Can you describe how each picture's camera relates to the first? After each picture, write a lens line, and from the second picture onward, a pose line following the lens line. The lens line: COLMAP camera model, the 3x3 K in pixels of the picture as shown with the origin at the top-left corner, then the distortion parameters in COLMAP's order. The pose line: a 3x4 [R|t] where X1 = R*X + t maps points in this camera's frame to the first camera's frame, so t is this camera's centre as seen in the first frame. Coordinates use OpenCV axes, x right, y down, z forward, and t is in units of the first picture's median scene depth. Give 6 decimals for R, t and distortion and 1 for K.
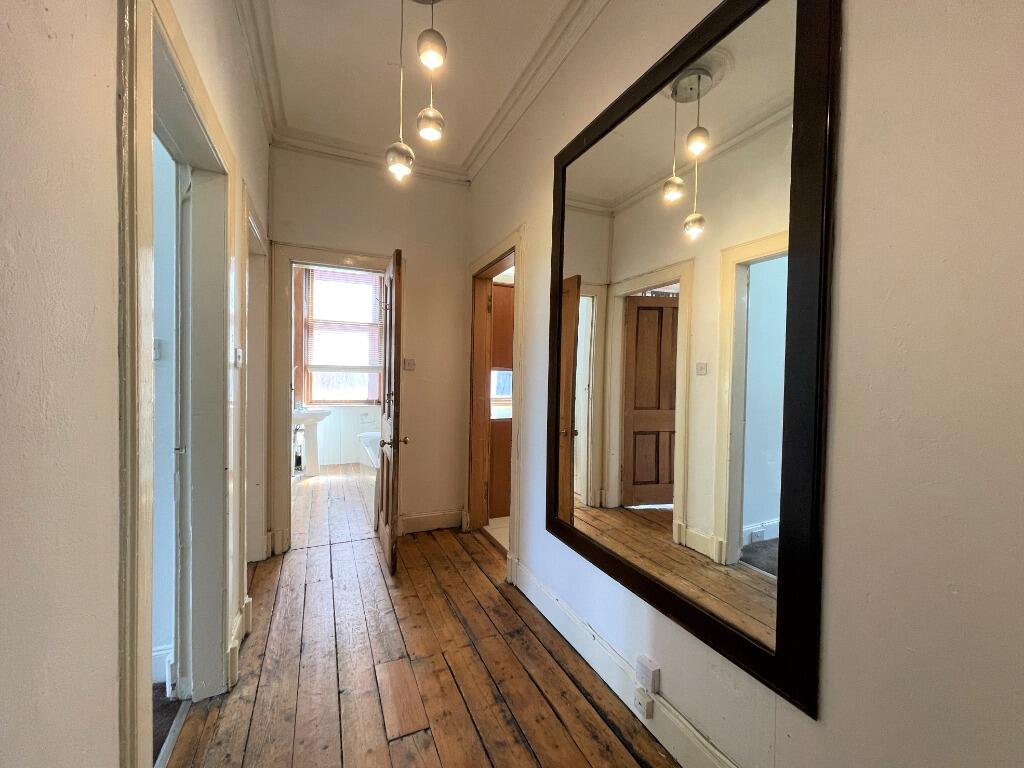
lens RADIAL K [[425.8, 0, 512.0], [0, 425.8, 384.0], [0, 0, 1]] dist [-0.002835, -0.000123]
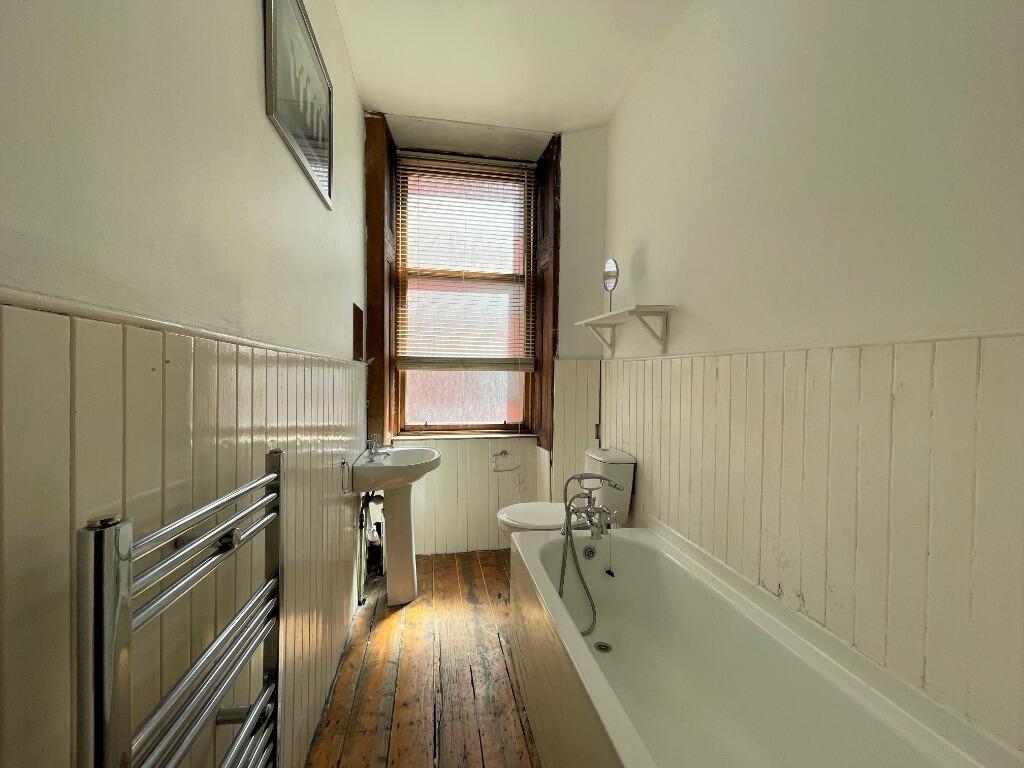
lens RADIAL K [[425.8, 0, 512.0], [0, 425.8, 384.0], [0, 0, 1]] dist [-0.002835, -0.000123]
pose [[0.975100, -0.009047, -0.221583, -0.226260], [0.004647, 0.999782, -0.020369, -0.000614], [0.221719, 0.018832, 0.974929, 0.518651]]
